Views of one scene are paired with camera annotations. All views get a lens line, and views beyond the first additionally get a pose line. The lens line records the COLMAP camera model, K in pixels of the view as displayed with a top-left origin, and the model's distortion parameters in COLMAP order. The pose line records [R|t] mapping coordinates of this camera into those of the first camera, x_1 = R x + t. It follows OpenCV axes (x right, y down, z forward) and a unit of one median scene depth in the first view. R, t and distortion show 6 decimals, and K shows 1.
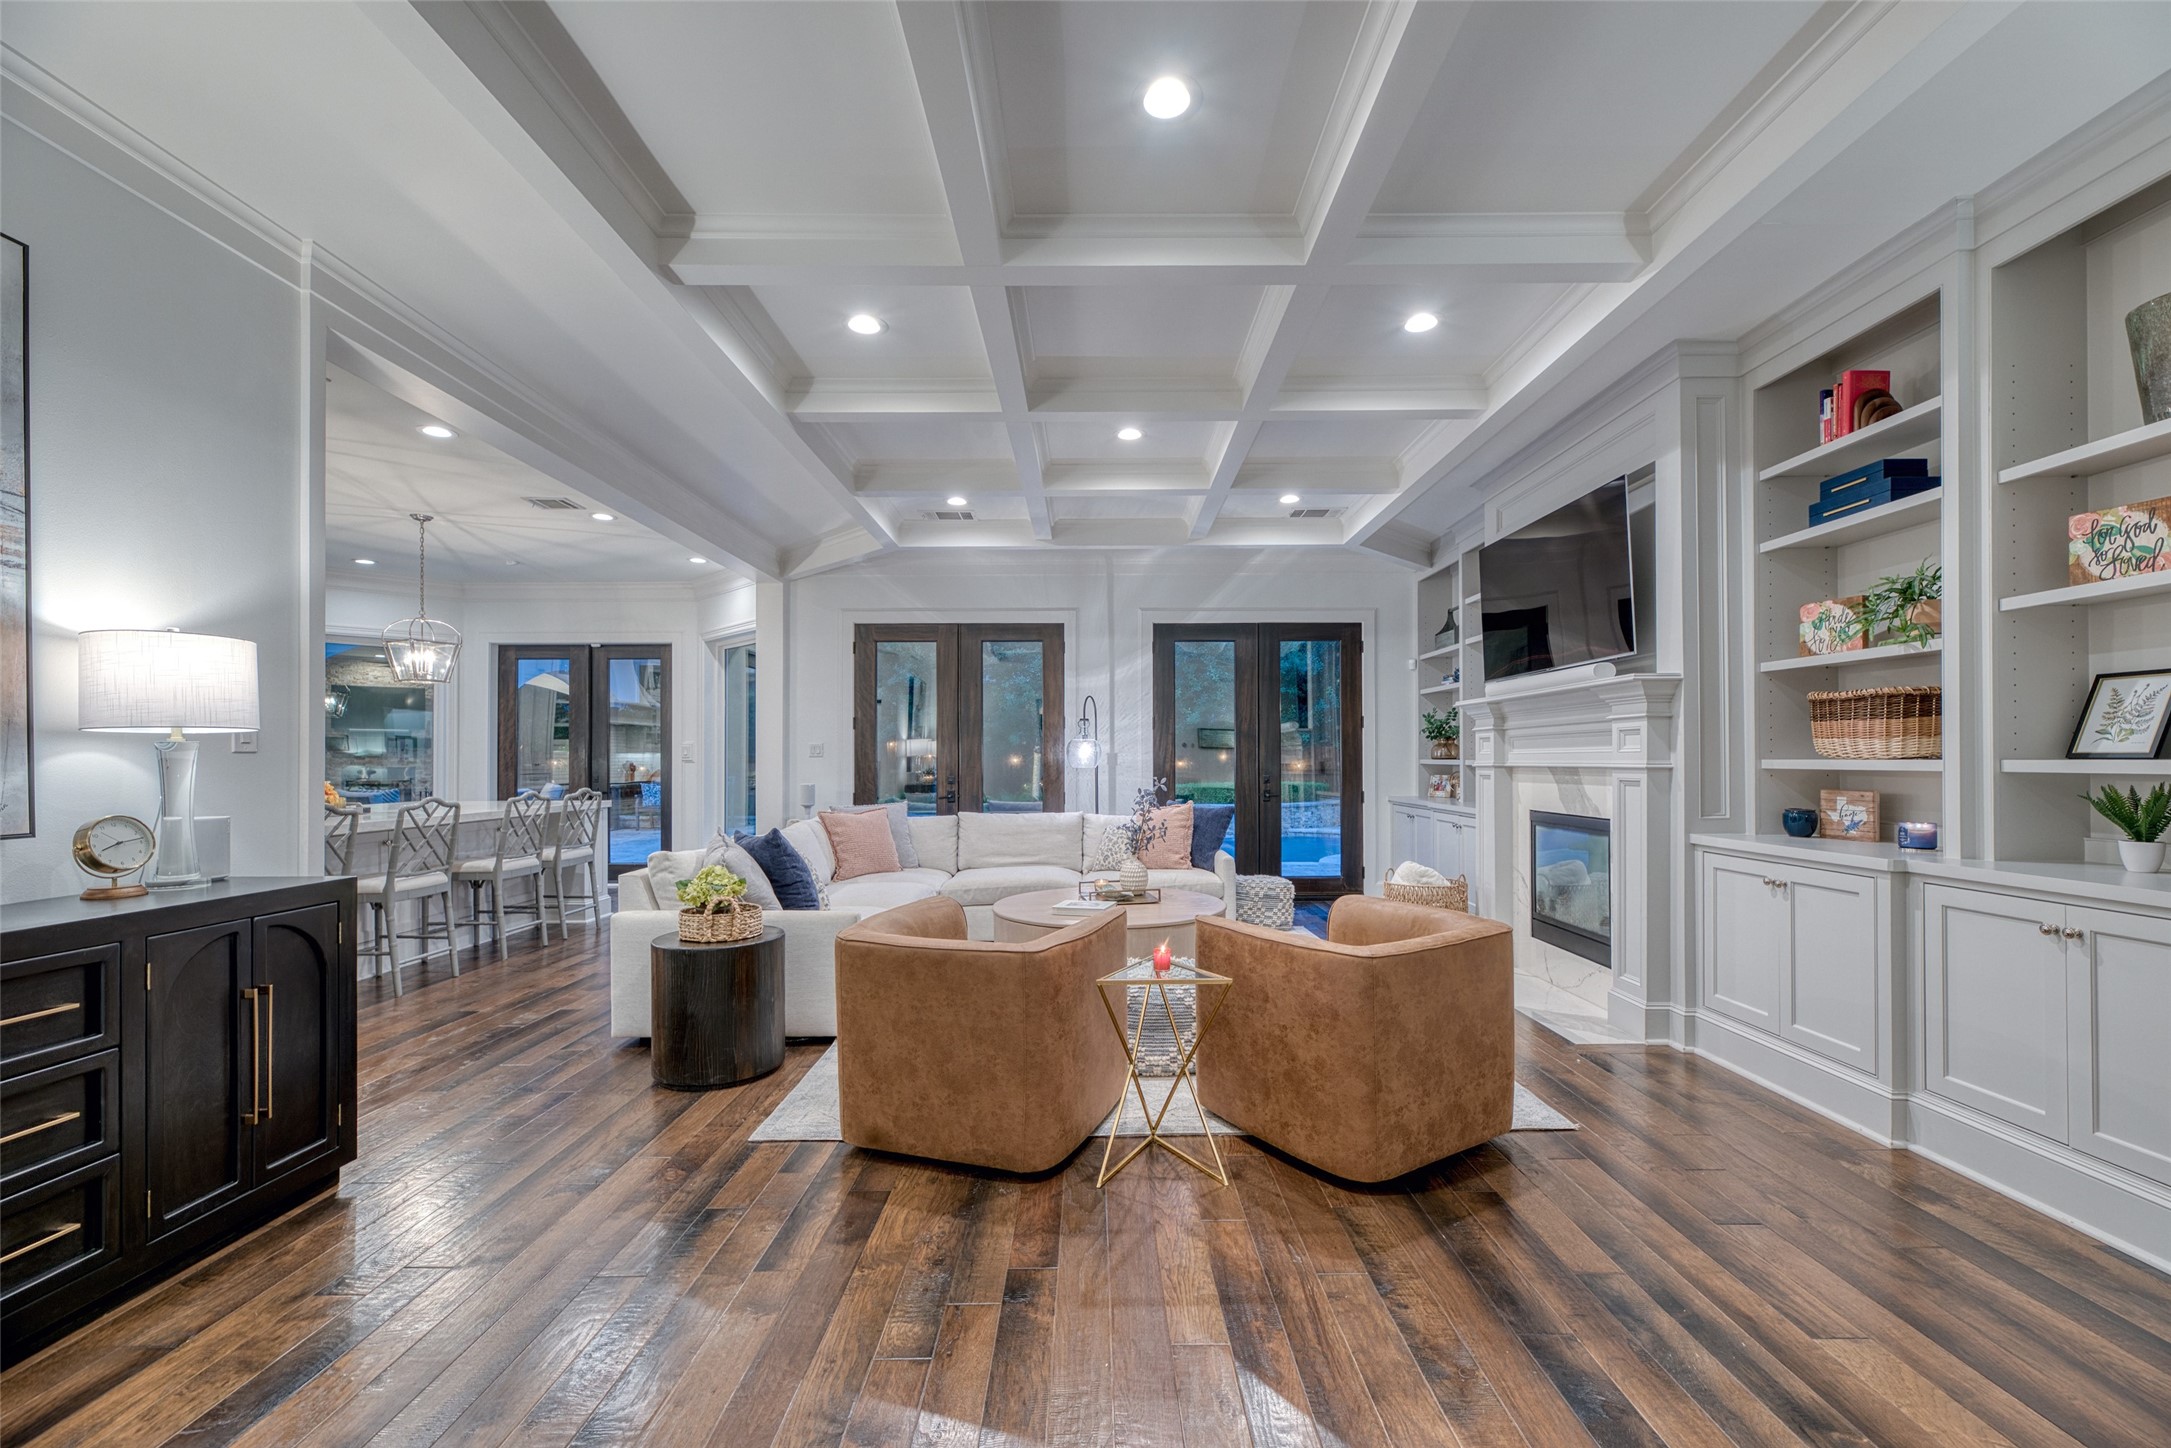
lens RADIAL K [[888.5, 0, 1094.8], [0, 888.5, 755.5], [0, 0, 1]] dist [0.006957, -0.001932]
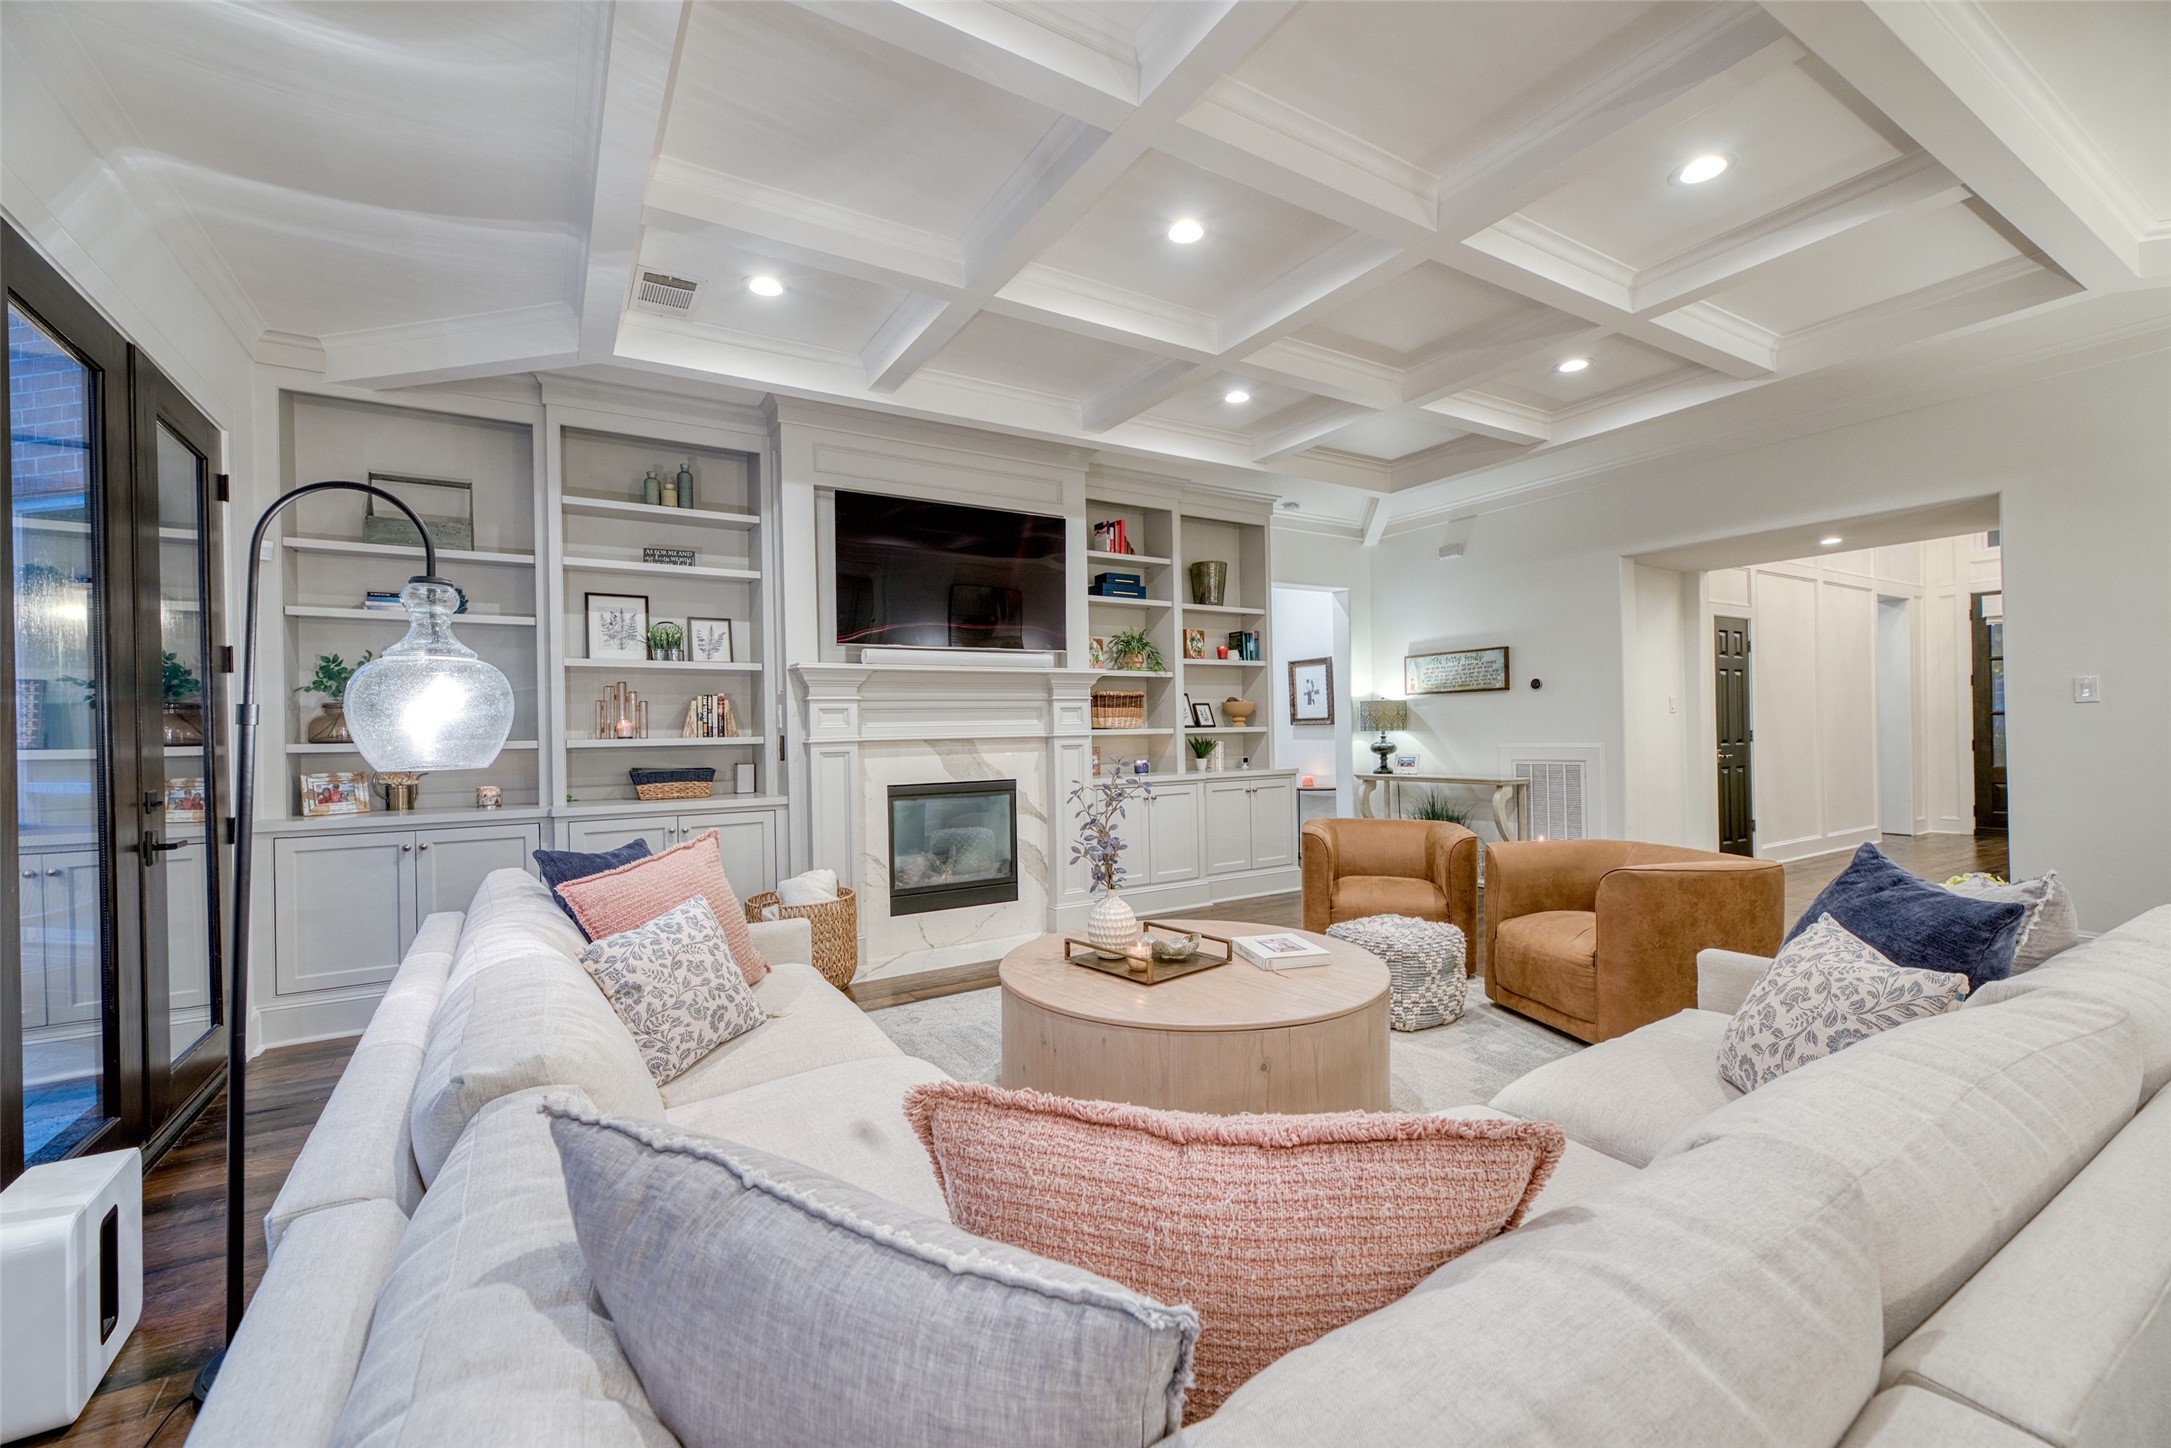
lens RADIAL K [[888.5, 0, 1095.0], [0, 888.5, 735.8], [0, 0, 1]] dist [0.006957, -0.001932]
pose [[-0.527492, 0.006399, 0.849536, -0.299796], [0.016321, 0.999863, 0.002603, 0.005764], [-0.849403, 0.015238, -0.527524, 0.878869]]
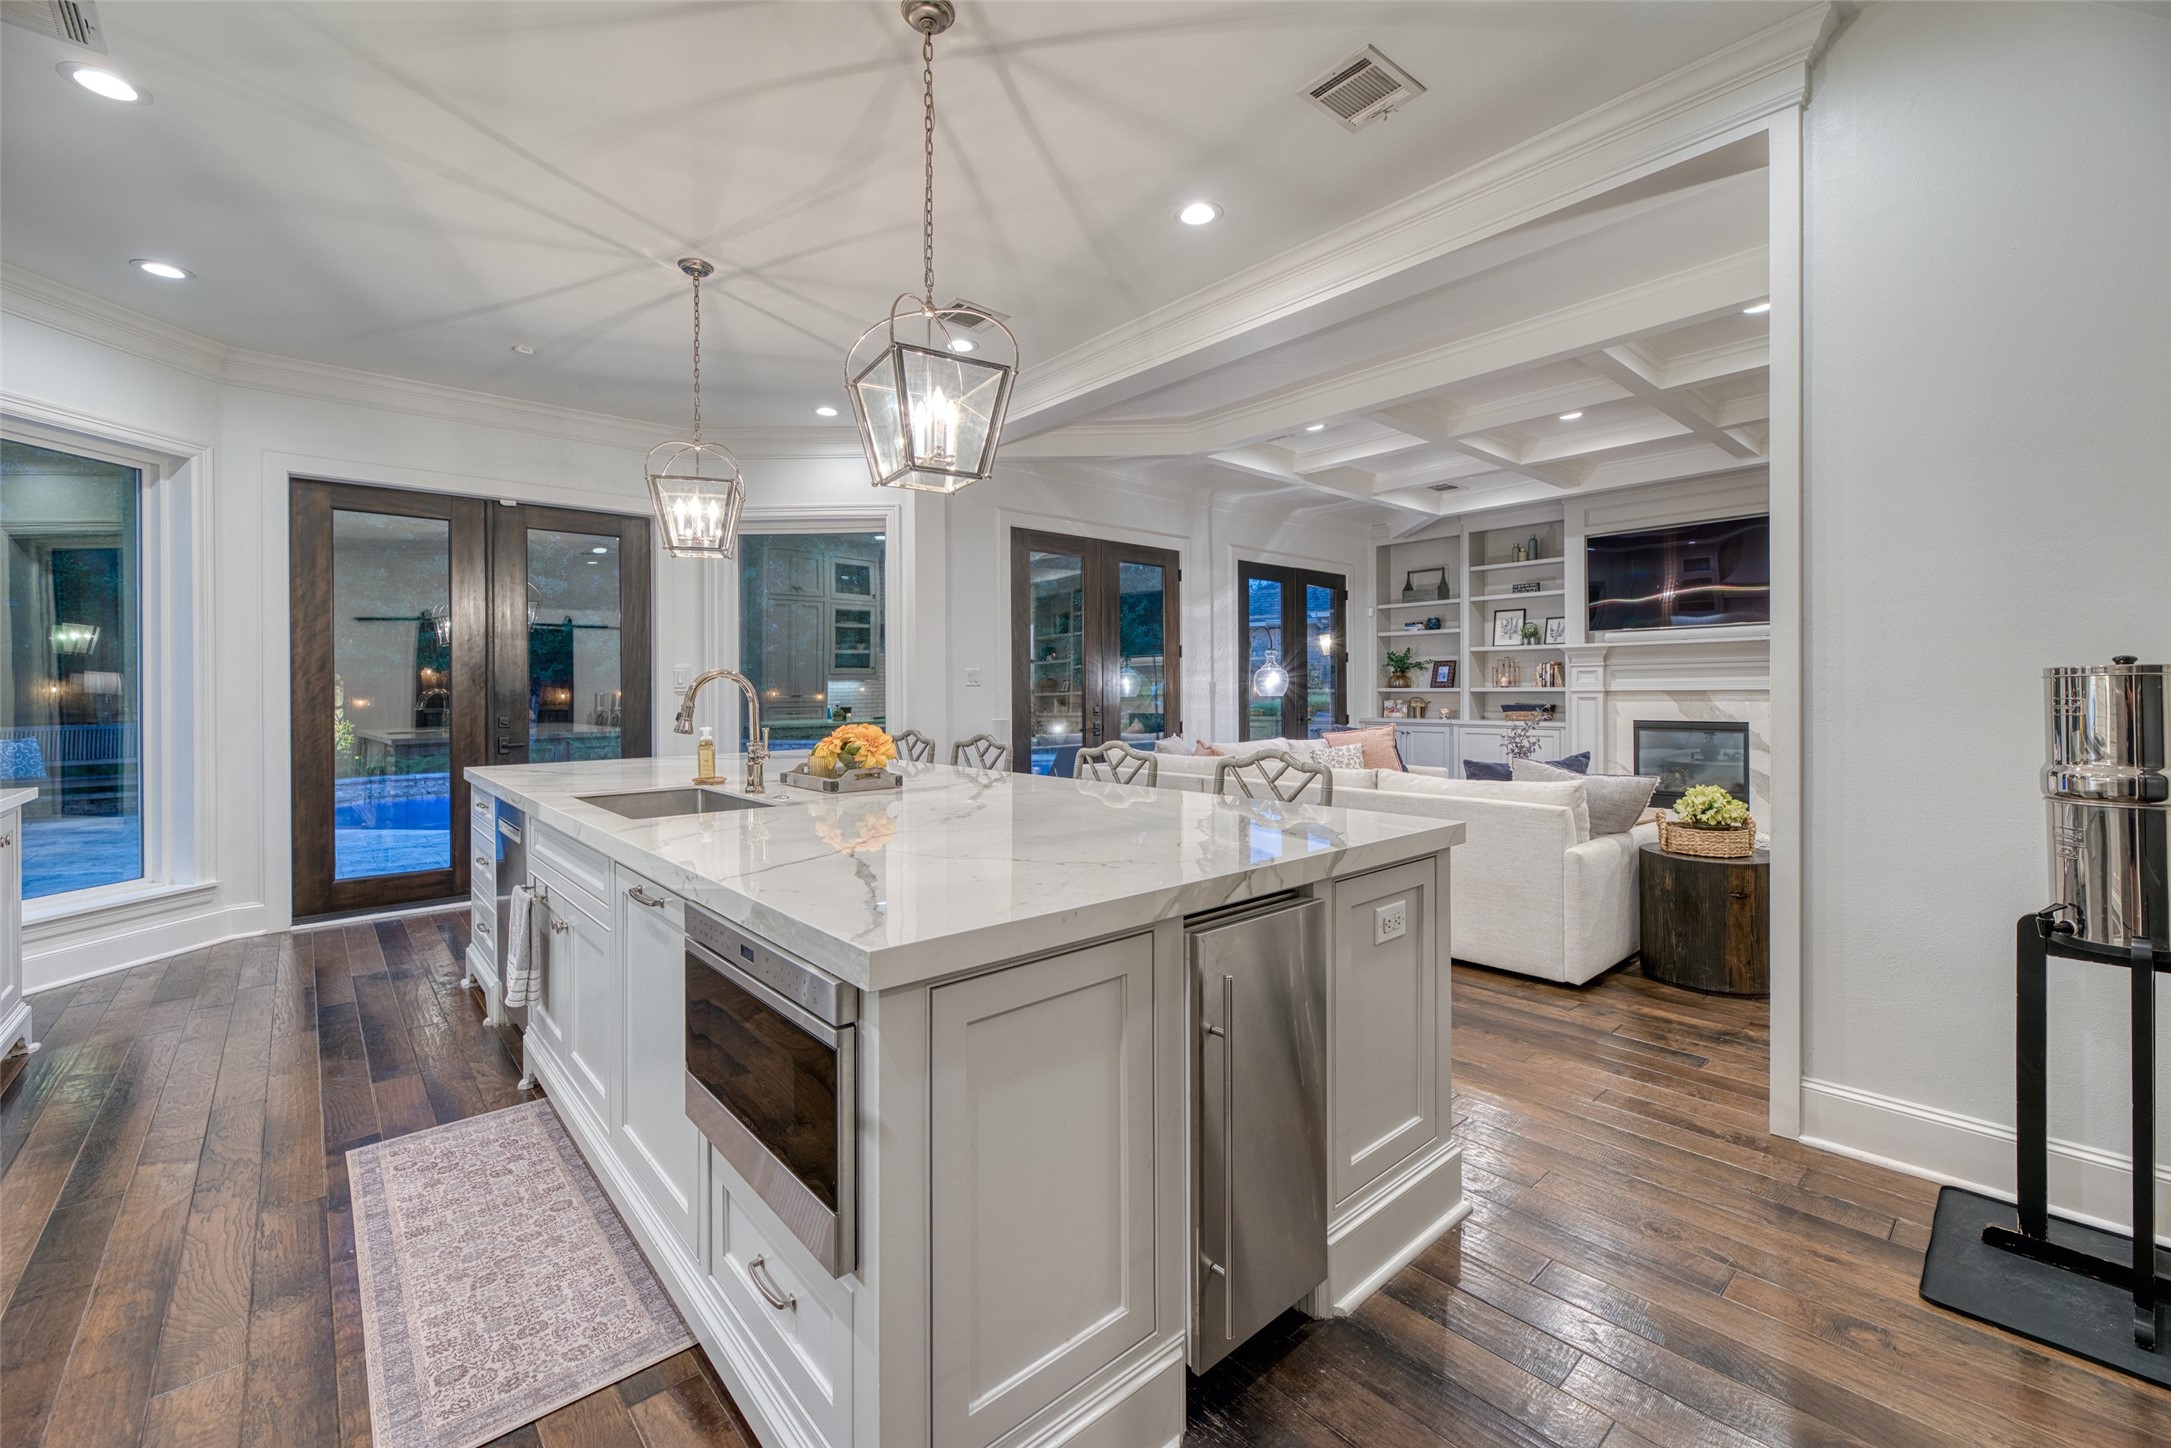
lens RADIAL K [[888.5, 0, 1087.8], [0, 888.5, 694.1], [0, 0, 1]] dist [0.006957, -0.001932]
pose [[0.744867, -0.007232, 0.667174, -0.779342], [0.003661, 0.999971, 0.006752, 0.003186], [-0.667203, -0.002587, 0.744872, 0.336659]]
